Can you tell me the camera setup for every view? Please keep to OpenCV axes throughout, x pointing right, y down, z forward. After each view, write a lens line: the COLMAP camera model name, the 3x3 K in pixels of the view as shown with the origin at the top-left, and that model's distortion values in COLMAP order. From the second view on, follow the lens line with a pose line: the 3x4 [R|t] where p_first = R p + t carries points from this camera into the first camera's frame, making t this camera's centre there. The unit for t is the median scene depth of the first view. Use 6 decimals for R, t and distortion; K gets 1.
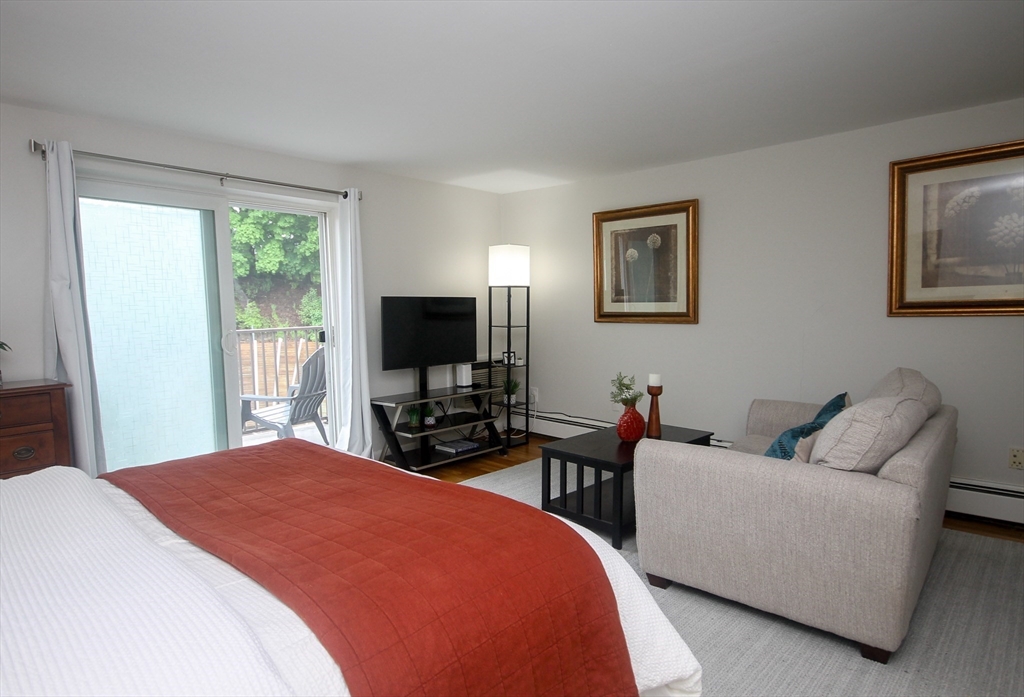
lens RADIAL K [[571.8, 0, 511.7], [0, 571.8, 338.9], [0, 0, 1]] dist [0.010717, 0.001976]
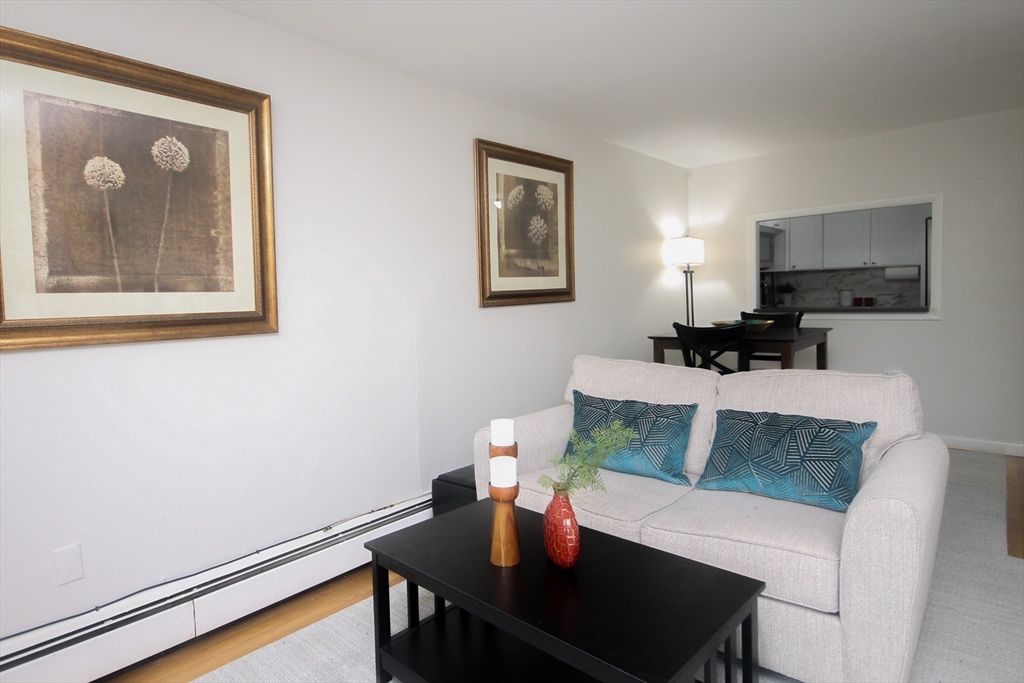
lens RADIAL K [[564.0, 0, 487.3], [0, 564.0, 331.0], [0, 0, 1]] dist [0.014655, -0.001024]
pose [[0.018910, -0.050215, 0.998559, -0.197494], [0.085445, 0.995165, 0.048426, -0.035980], [-0.996163, 0.084406, 0.023109, 0.783454]]
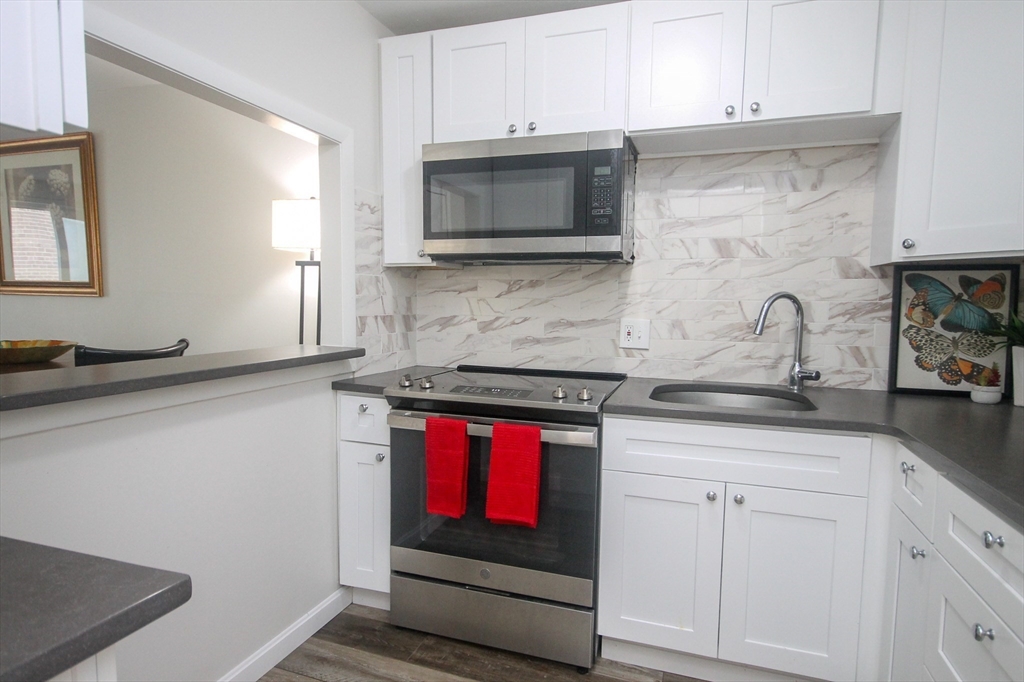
lens RADIAL K [[564.0, 0, 514.2], [0, 564.0, 343.4], [0, 0, 1]] dist [0.014655, -0.001024]
pose [[0.920631, 0.008395, 0.390343, 0.897675], [-0.021301, 0.999360, 0.028746, -0.000382], [-0.389852, -0.034779, 0.920221, -0.246392]]
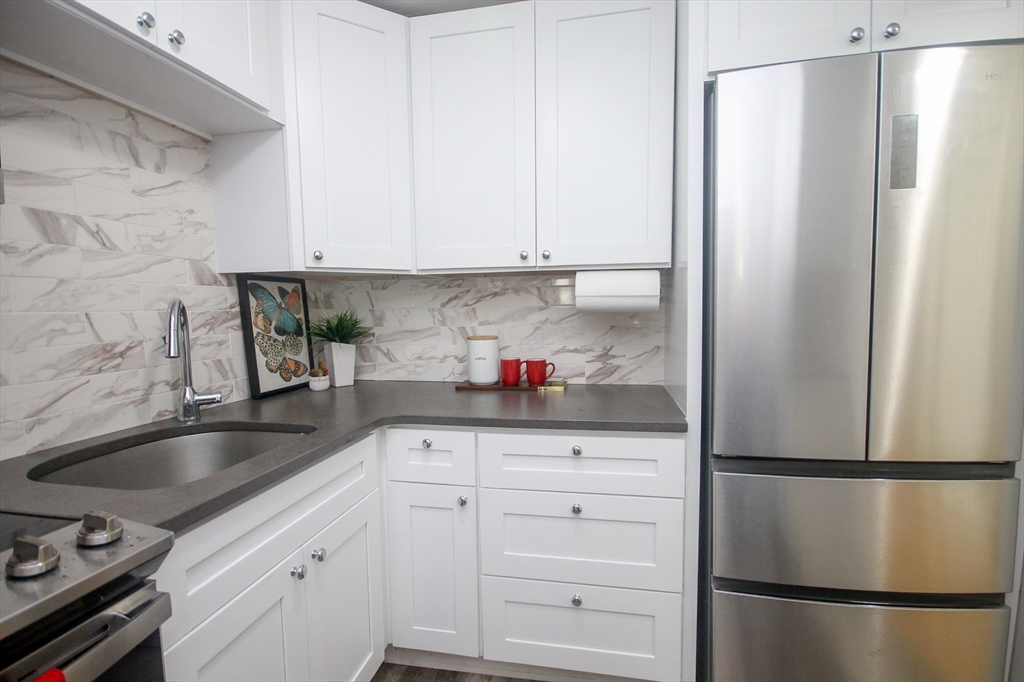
lens RADIAL K [[476.6, 0, 514.7], [0, 476.6, 352.7], [0, 0, 1]] dist [-0.008921, -0.002718]
pose [[-0.494647, -0.043125, 0.868023, 0.915297], [0.066819, 0.993925, 0.087457, -0.012227], [-0.866522, 0.101260, -0.488760, 0.061461]]
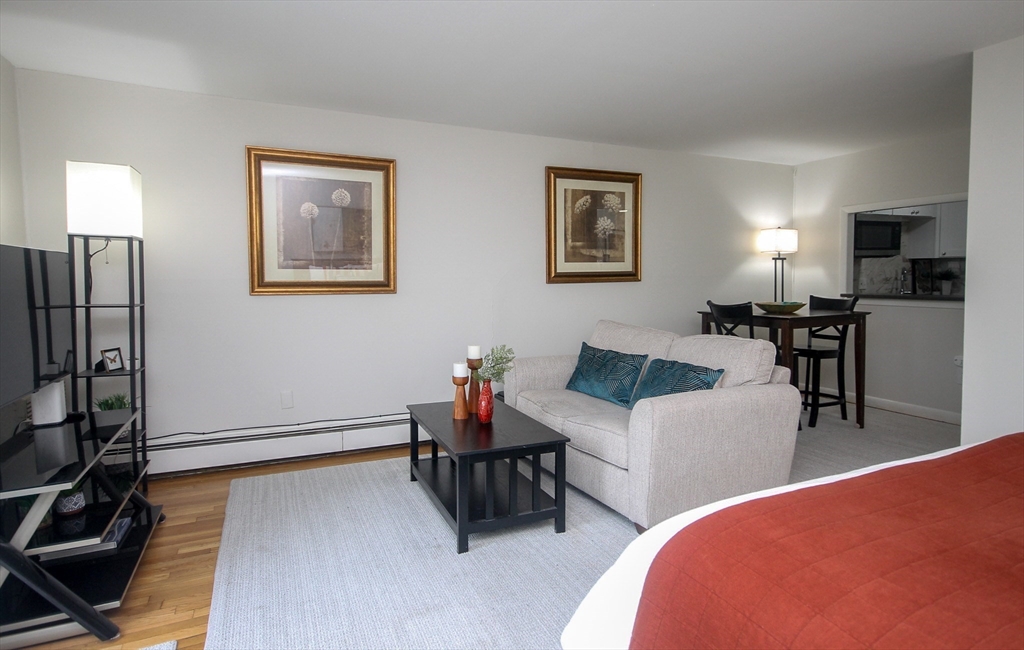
lens RADIAL K [[548.7, 0, 531.2], [0, 548.7, 306.8], [0, 0, 1]] dist [0.012358, 0.002211]
pose [[0.380229, -0.041459, 0.923963, -0.418023], [0.050773, 0.998424, 0.023906, -0.014287], [-0.923498, 0.037823, 0.381735, 0.448977]]
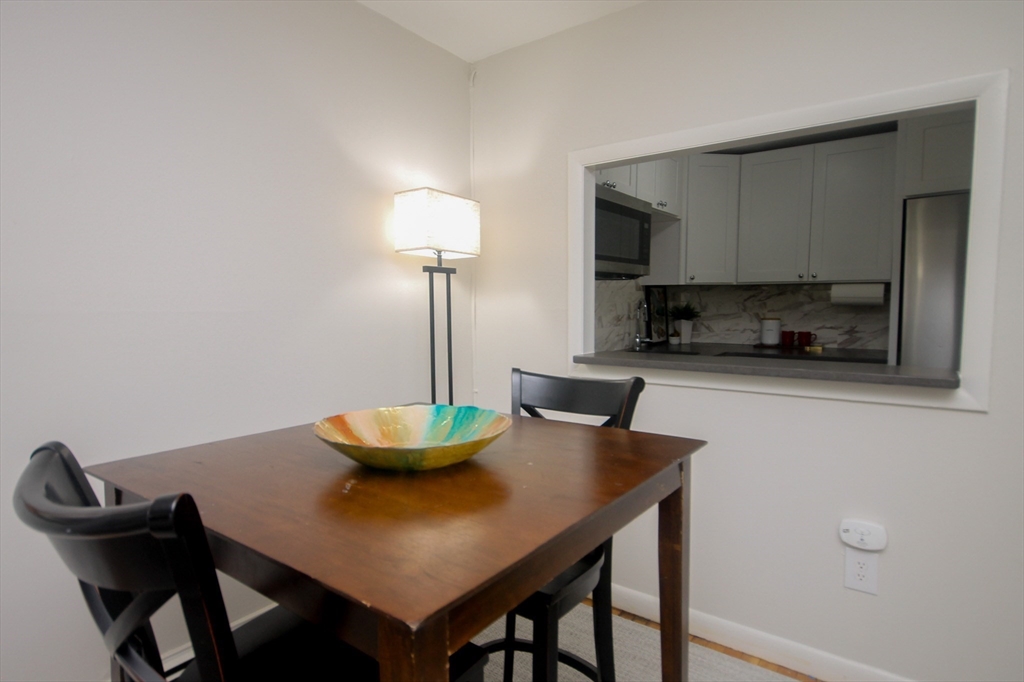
lens RADIAL K [[564.0, 0, 502.0], [0, 564.0, 343.2], [0, 0, 1]] dist [0.014655, -0.001024]
pose [[-0.087302, -0.049709, 0.994941, 0.420087], [0.052026, 0.997164, 0.054385, -0.023376], [-0.994822, 0.056511, -0.084468, 0.393594]]
